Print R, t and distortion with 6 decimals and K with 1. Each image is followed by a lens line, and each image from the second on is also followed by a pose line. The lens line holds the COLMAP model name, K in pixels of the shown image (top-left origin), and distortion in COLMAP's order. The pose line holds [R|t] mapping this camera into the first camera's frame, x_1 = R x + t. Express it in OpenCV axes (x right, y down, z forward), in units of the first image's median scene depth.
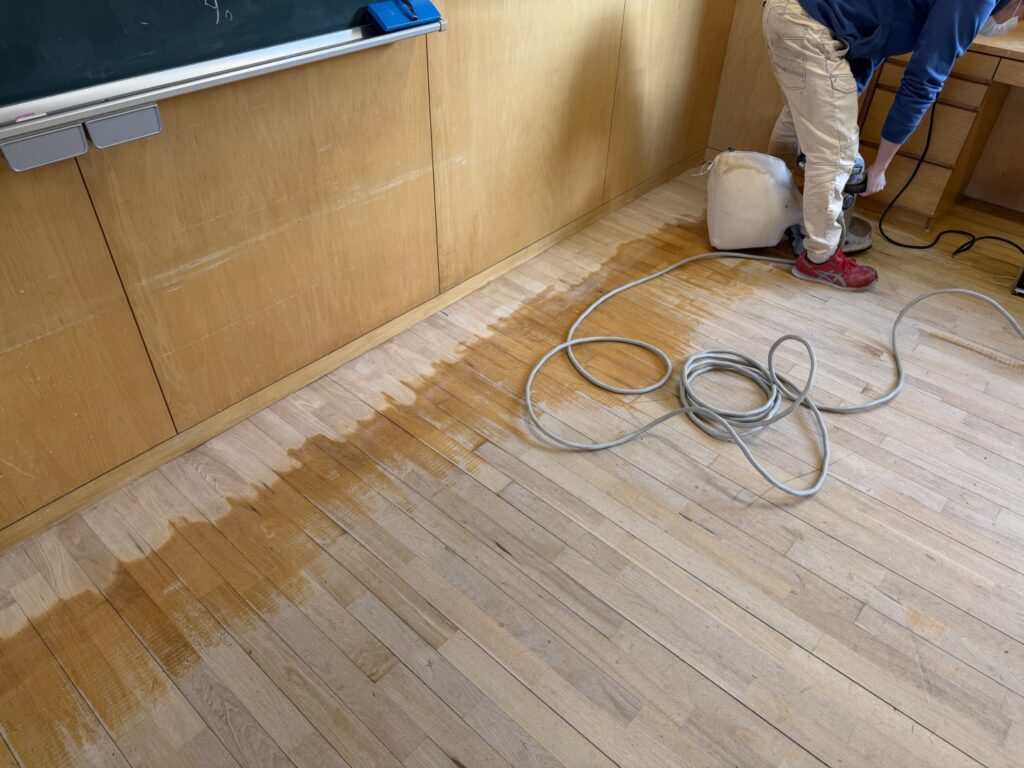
lens RADIAL K [[727.4, 0, 511.8], [0, 727.4, 381.0], [0, 0, 1]] dist [0.071748, -0.095570]
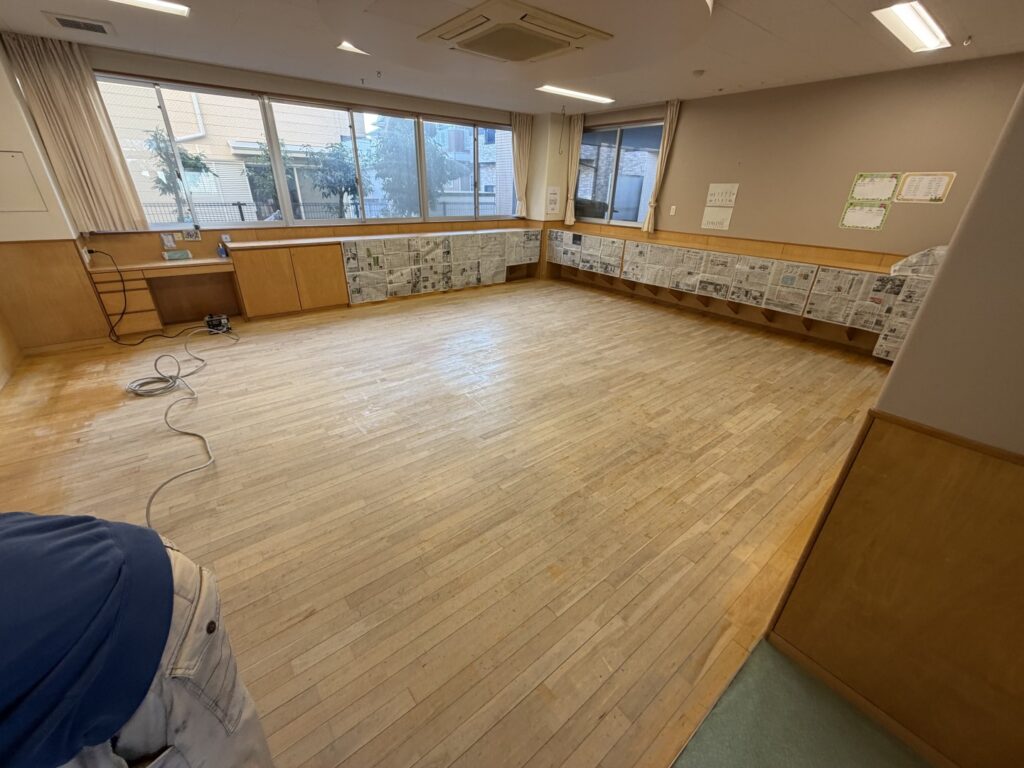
lens RADIAL K [[407.4, 0, 509.1], [0, 407.4, 385.5], [0, 0, 1]] dist [-0.000864, -0.000066]
pose [[0.180710, -0.451178, 0.873946, -0.838648], [0.609018, 0.749061, 0.260776, 0.447261], [-0.772296, 0.485124, 0.410139, -0.679575]]
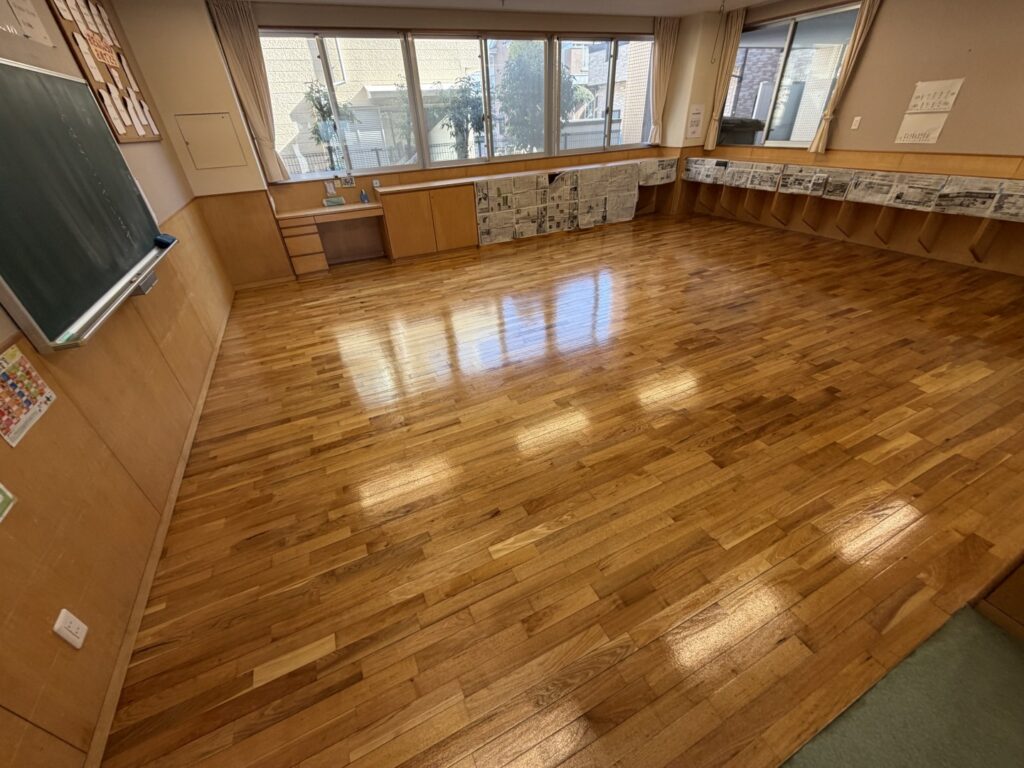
lens RADIAL K [[407.4, 0, 509.1], [0, 407.4, 385.5], [0, 0, 1]] dist [-0.000864, -0.000066]
pose [[0.395800, -0.542692, 0.740829, -0.932959], [0.626272, 0.749525, 0.214466, 0.350782], [-0.671659, 0.379075, 0.636535, -0.565886]]
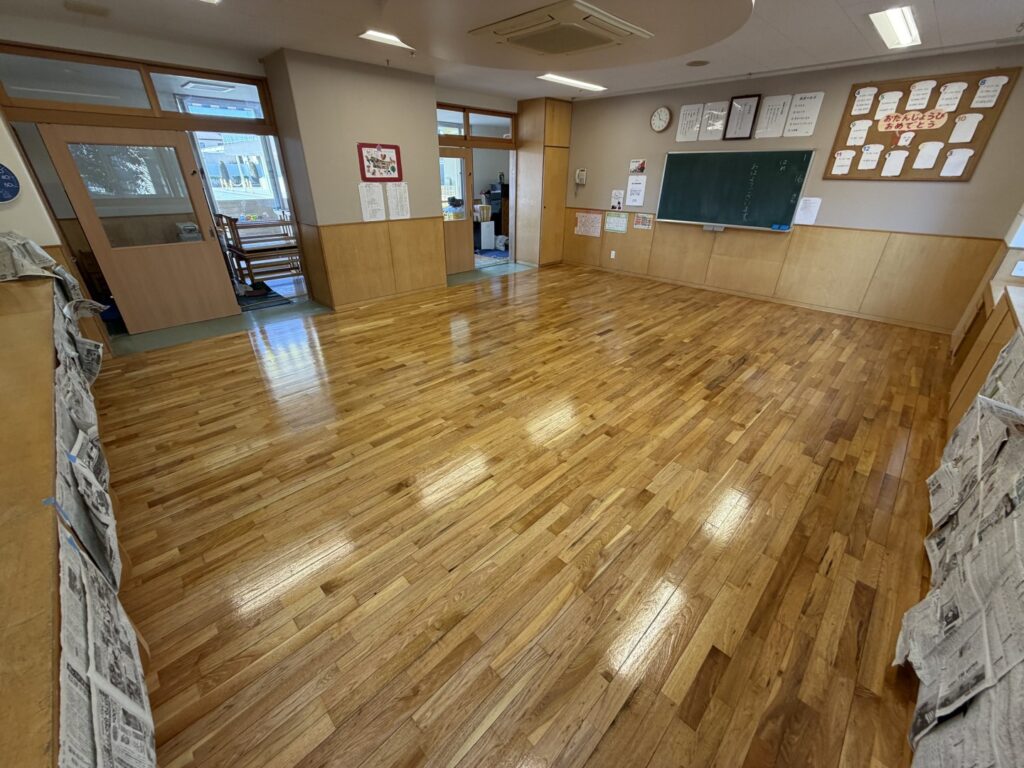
lens RADIAL K [[407.4, 0, 509.1], [0, 407.4, 385.5], [0, 0, 1]] dist [-0.000864, -0.000066]
pose [[-0.065378, 0.435138, -0.897987, 2.771051], [-0.638096, 0.673640, 0.372883, 0.355774], [0.767176, 0.597380, 0.233619, -0.423561]]
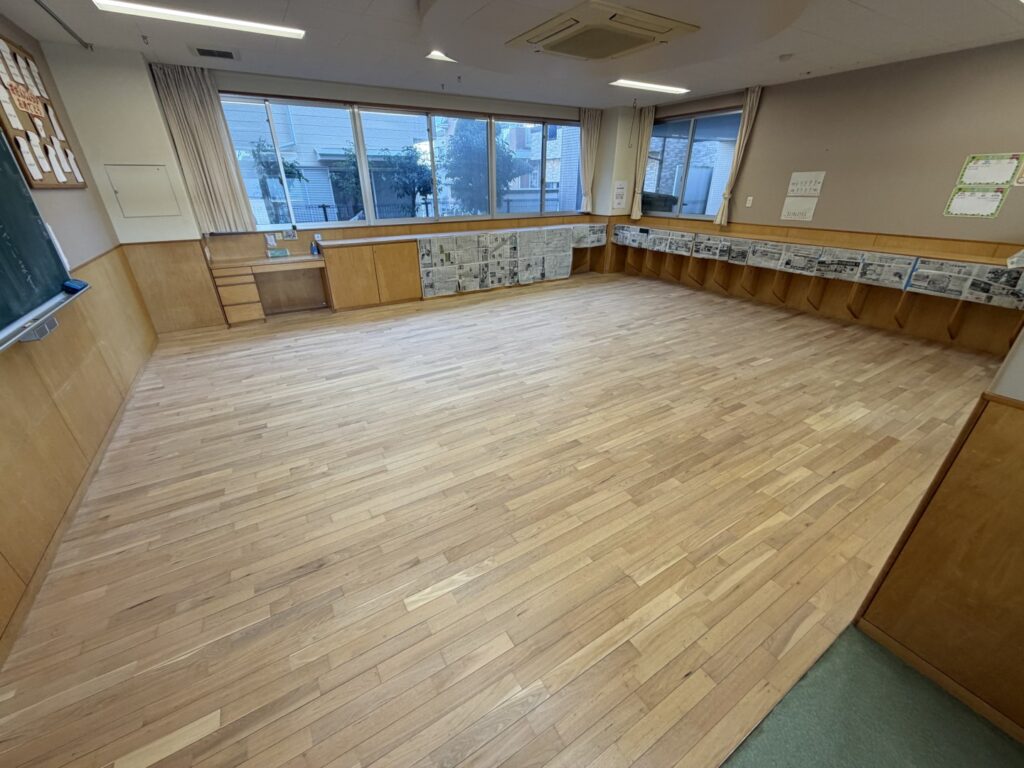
lens RADIAL K [[407.4, 0, 509.1], [0, 407.4, 385.5], [0, 0, 1]] dist [-0.000864, -0.000066]
pose [[0.300884, -0.449584, 0.841037, -0.933978], [0.614278, 0.765951, 0.189687, 0.405327], [-0.729473, 0.459557, 0.506632, -0.630851]]
